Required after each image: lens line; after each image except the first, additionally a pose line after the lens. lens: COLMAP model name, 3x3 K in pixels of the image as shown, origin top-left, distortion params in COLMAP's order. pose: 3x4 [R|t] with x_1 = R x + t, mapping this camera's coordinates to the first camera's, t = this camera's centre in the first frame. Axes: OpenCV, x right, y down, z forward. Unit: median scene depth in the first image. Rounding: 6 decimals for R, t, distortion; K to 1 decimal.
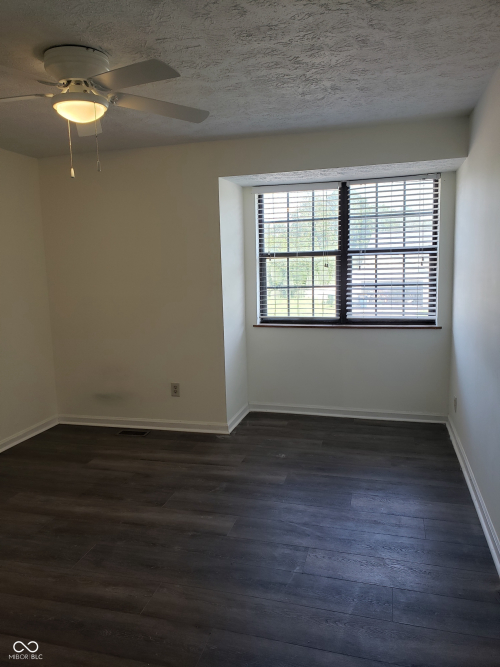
lens RADIAL K [[517.5, 0, 229.7], [0, 517.5, 334.9], [0, 0, 1]] dist [0.027787, -0.007552]
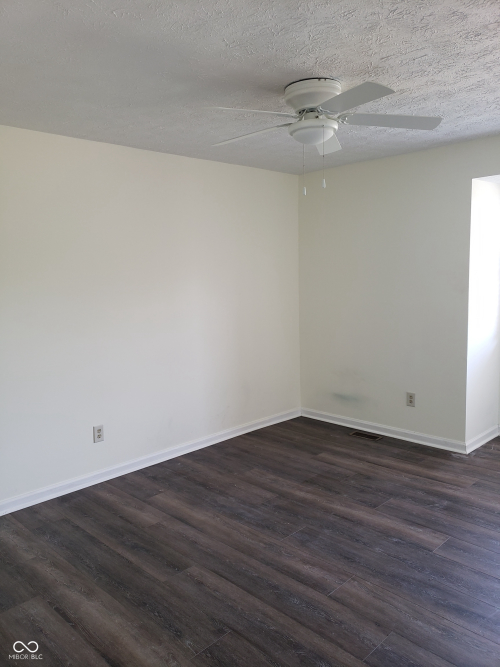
lens RADIAL K [[517.5, 0, 229.7], [0, 517.5, 334.9], [0, 0, 1]] dist [0.027787, -0.007552]
pose [[0.865475, 0.068173, -0.496291, 0.110062], [-0.073259, 0.997270, 0.009235, 0.002156], [0.495566, 0.028366, 0.868107, -0.036094]]
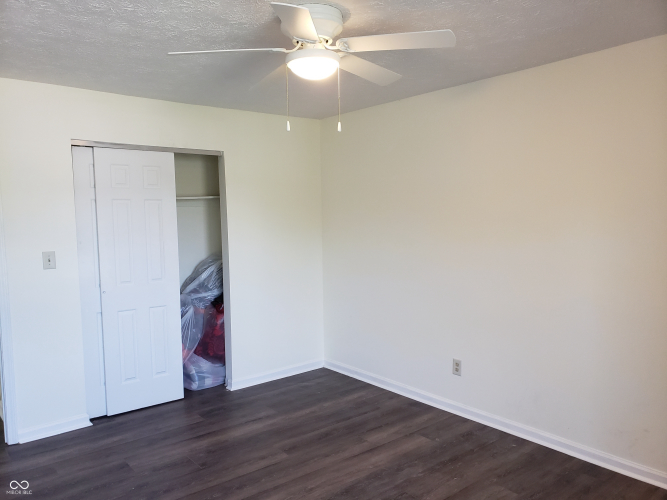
lens RADIAL K [[517.5, 0, 342.9], [0, 517.5, 254.3], [0, 0, 1]] dist [0.027787, -0.007552]
pose [[-0.550929, 0.102618, -0.828219, 0.442085], [-0.092422, 0.978805, 0.182755, -0.216699], [0.829419, 0.177231, -0.529767, 1.317096]]
